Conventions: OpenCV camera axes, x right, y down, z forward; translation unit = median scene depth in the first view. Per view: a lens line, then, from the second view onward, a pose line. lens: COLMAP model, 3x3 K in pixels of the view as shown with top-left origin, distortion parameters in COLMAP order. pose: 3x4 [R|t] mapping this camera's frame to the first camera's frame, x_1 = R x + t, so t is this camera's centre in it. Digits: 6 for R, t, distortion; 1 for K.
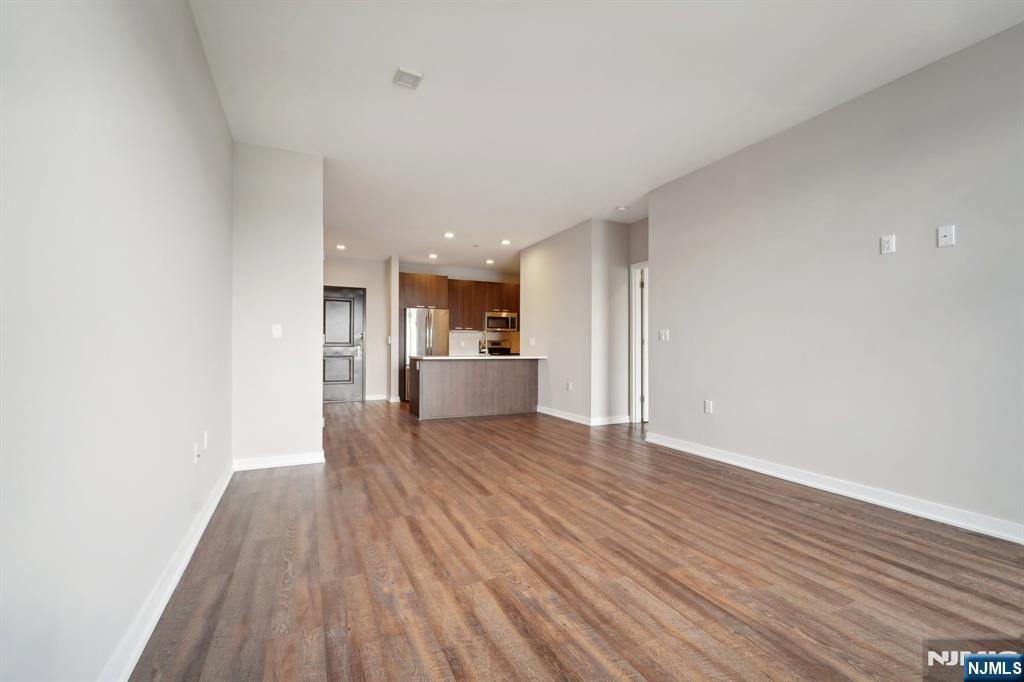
lens RADIAL K [[423.1, 0, 511.5], [0, 423.1, 344.4], [0, 0, 1]] dist [0.013572, -0.000086]
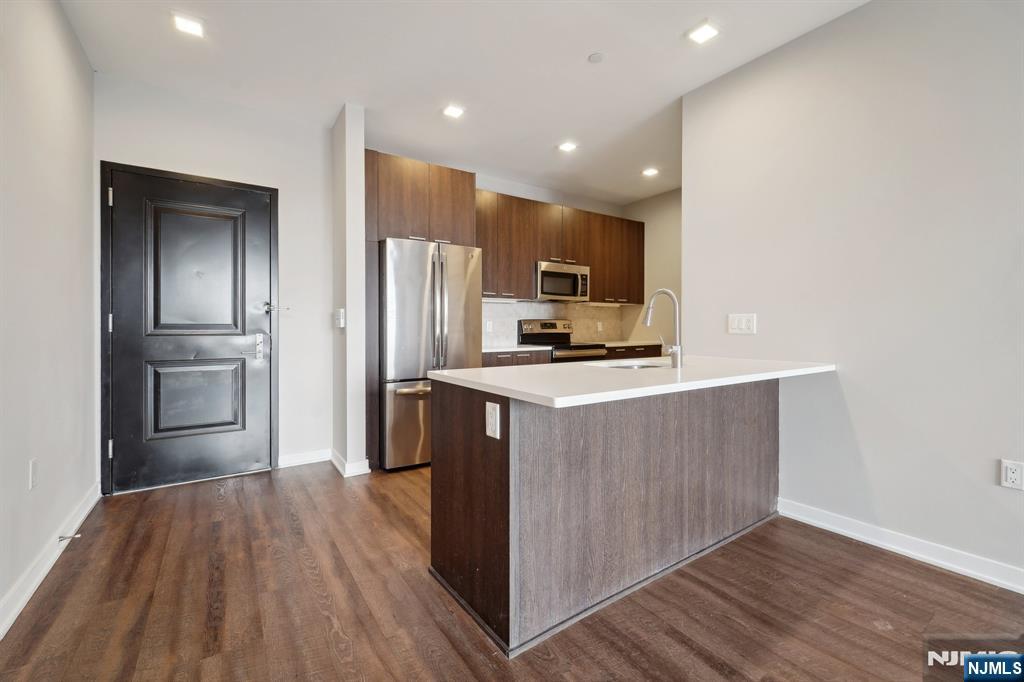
lens RADIAL K [[423.1, 0, 510.0], [0, 423.1, 325.9], [0, 0, 1]] dist [0.013572, -0.000086]
pose [[0.987109, -0.004102, 0.159997, -0.188682], [0.002998, 0.999970, 0.007140, -0.005423], [-0.160022, -0.006568, 0.987092, 0.561462]]
